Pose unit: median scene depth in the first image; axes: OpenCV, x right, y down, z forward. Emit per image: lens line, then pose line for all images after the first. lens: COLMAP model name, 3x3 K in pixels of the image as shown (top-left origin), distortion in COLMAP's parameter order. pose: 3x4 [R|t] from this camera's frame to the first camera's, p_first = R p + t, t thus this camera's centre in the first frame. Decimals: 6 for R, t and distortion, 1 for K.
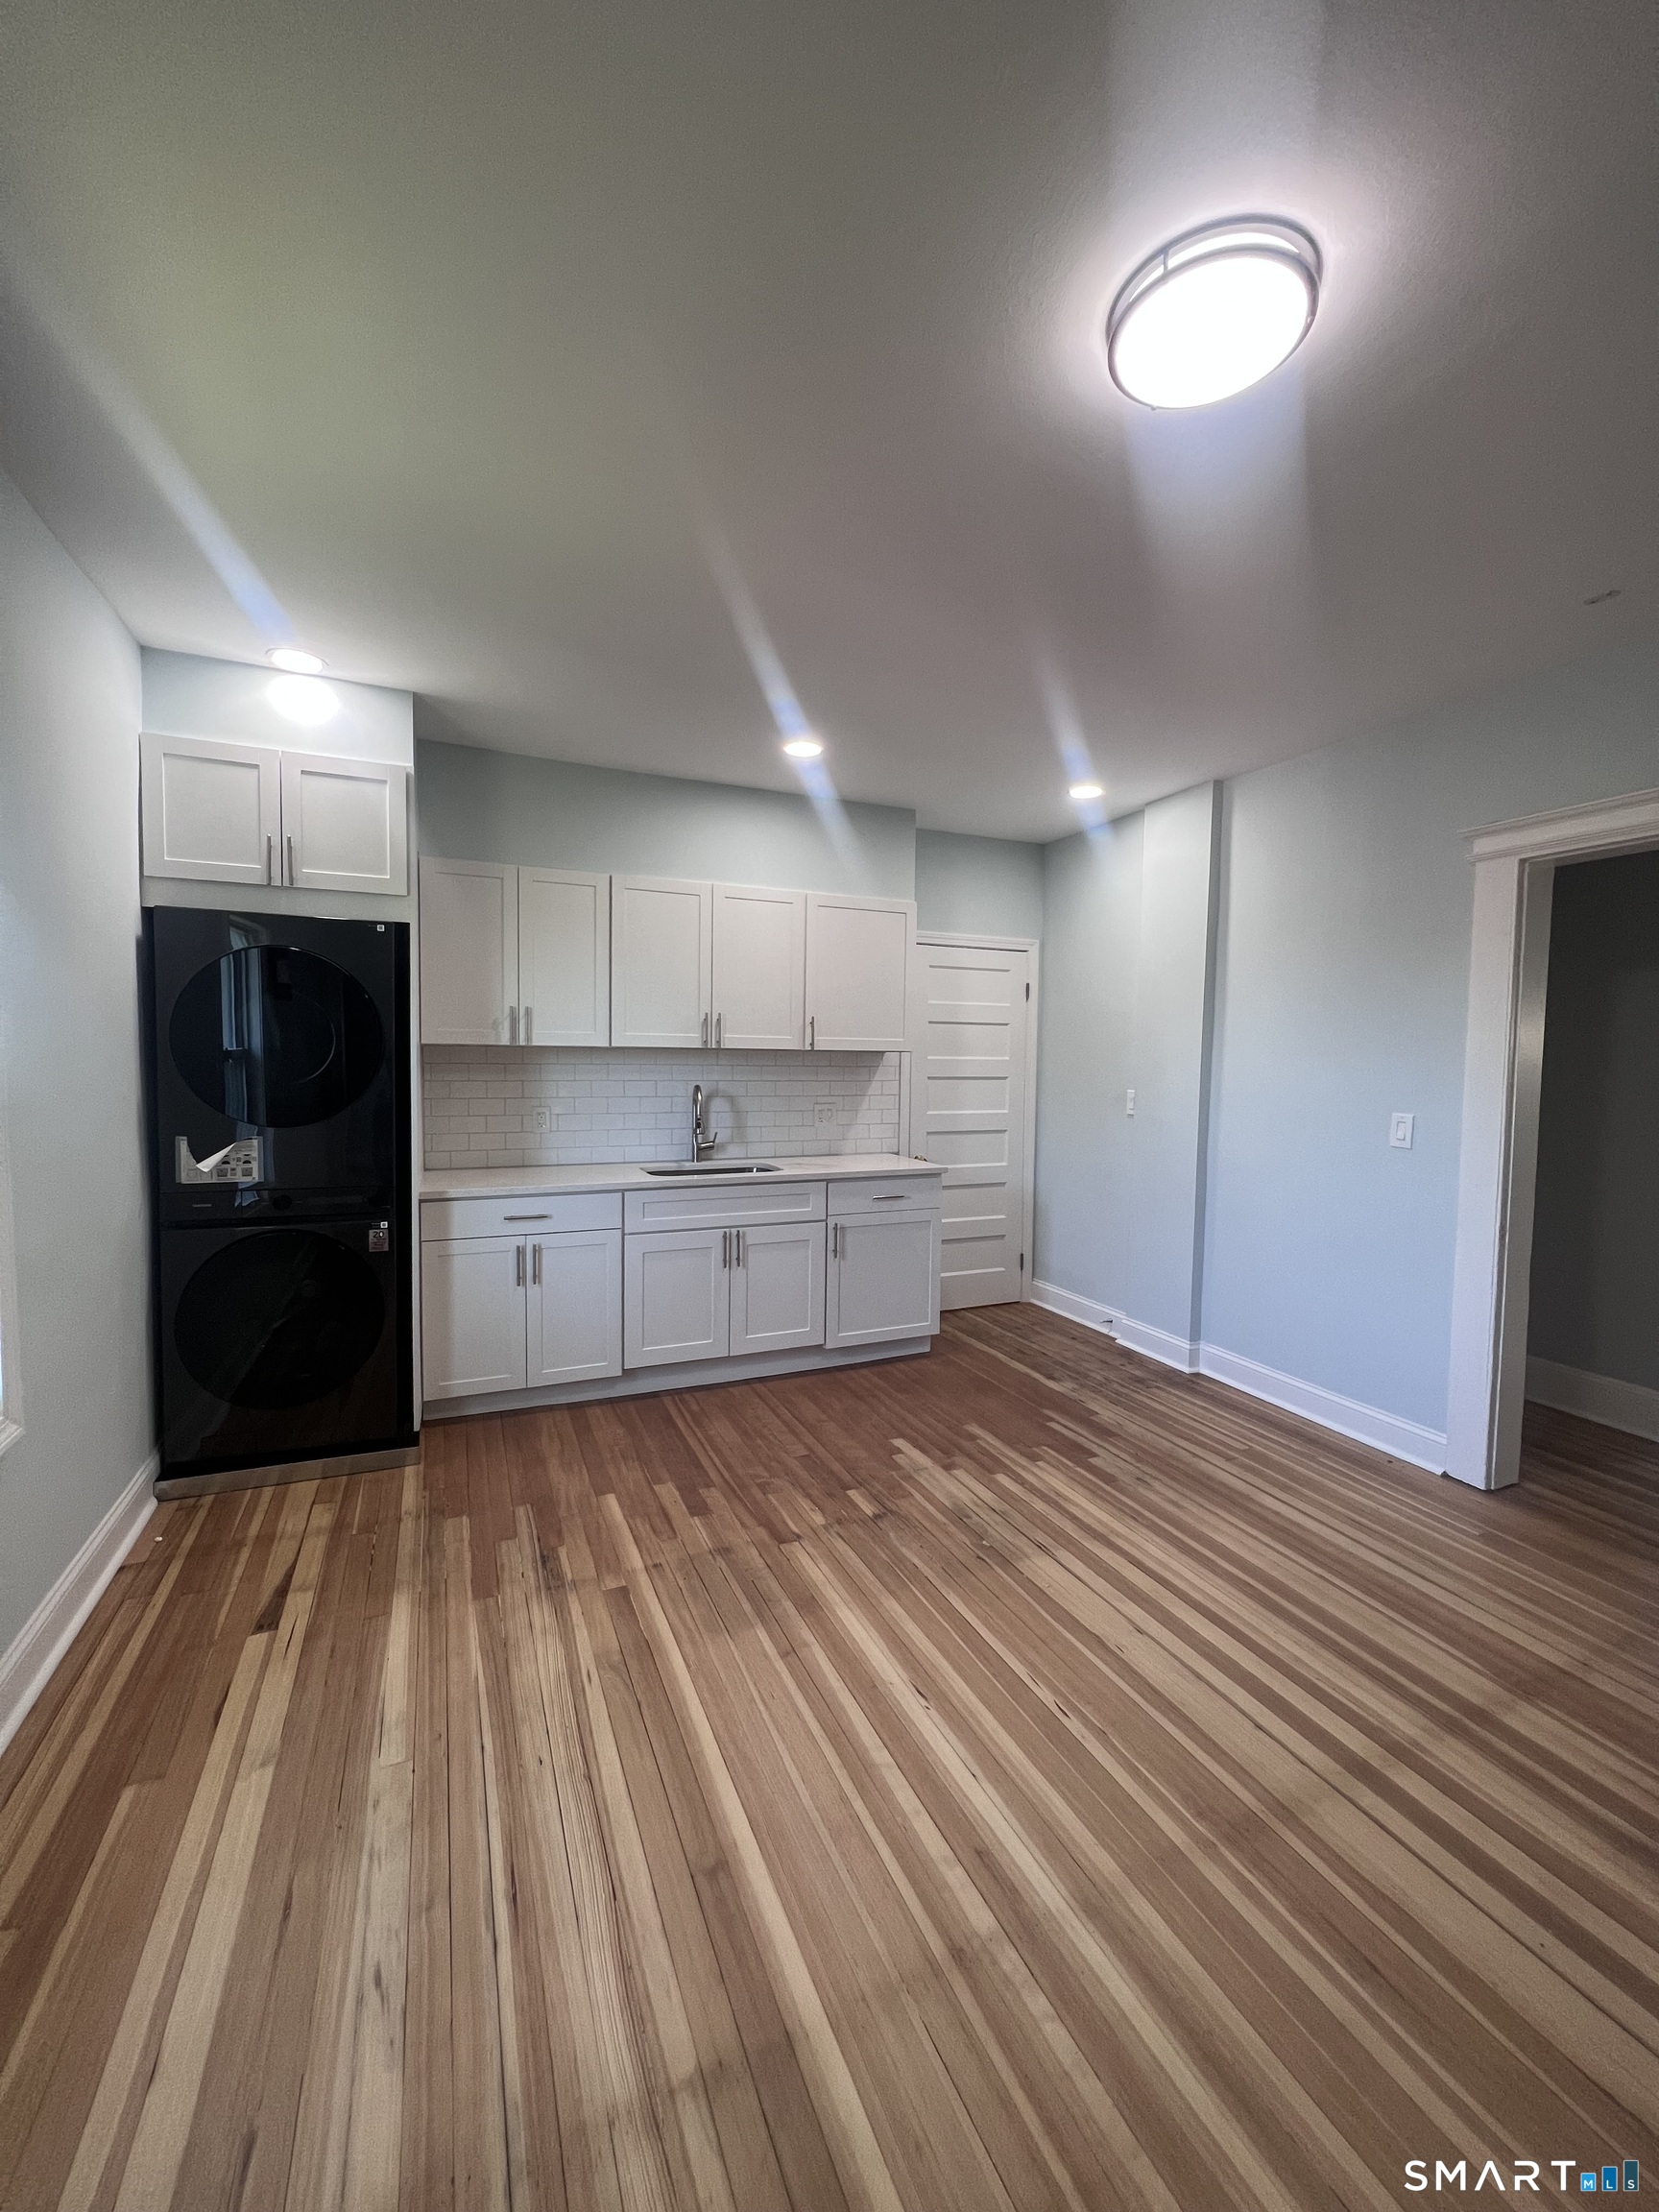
lens RADIAL K [[885.6, 0, 831.1], [0, 885.6, 1103.9], [0, 0, 1]] dist [-0.005690, 0.001768]
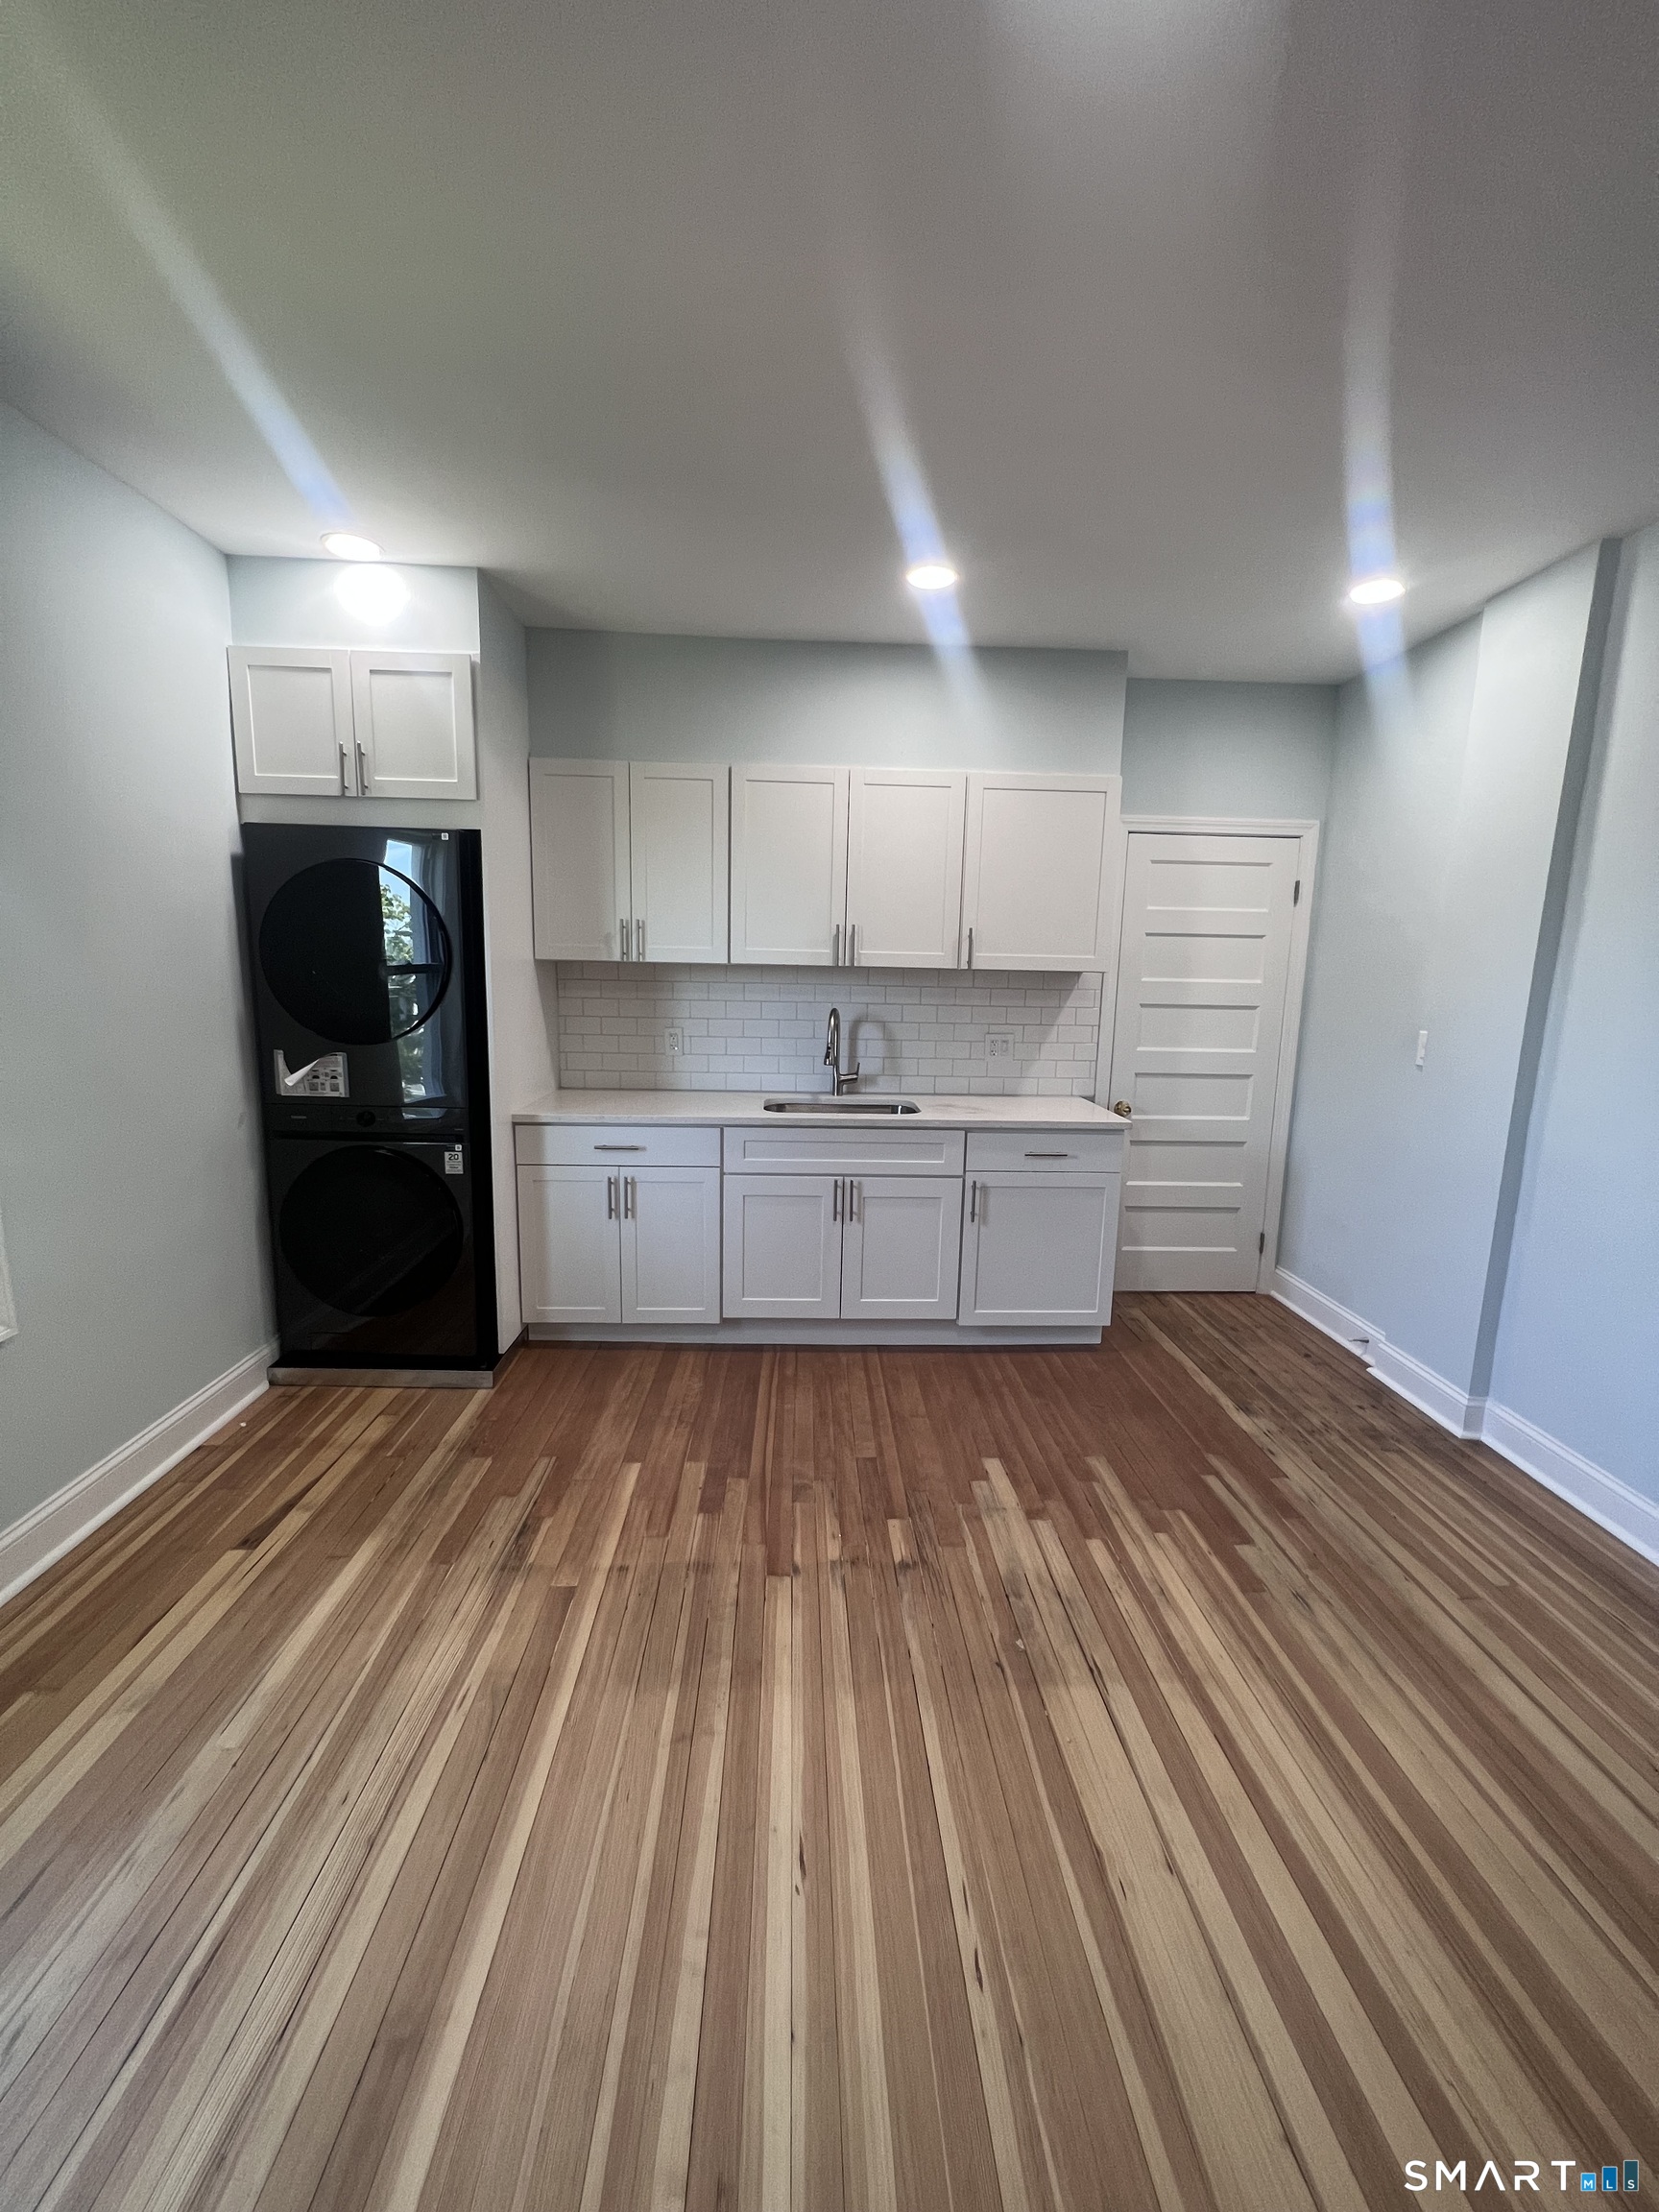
lens RADIAL K [[885.6, 0, 828.7], [0, 885.6, 1104.0], [0, 0, 1]] dist [-0.005690, 0.001768]
pose [[0.931505, 0.065987, -0.357692, 0.226974], [-0.030065, 0.994009, 0.105080, -0.026921], [0.362483, -0.087129, 0.927909, 0.249548]]
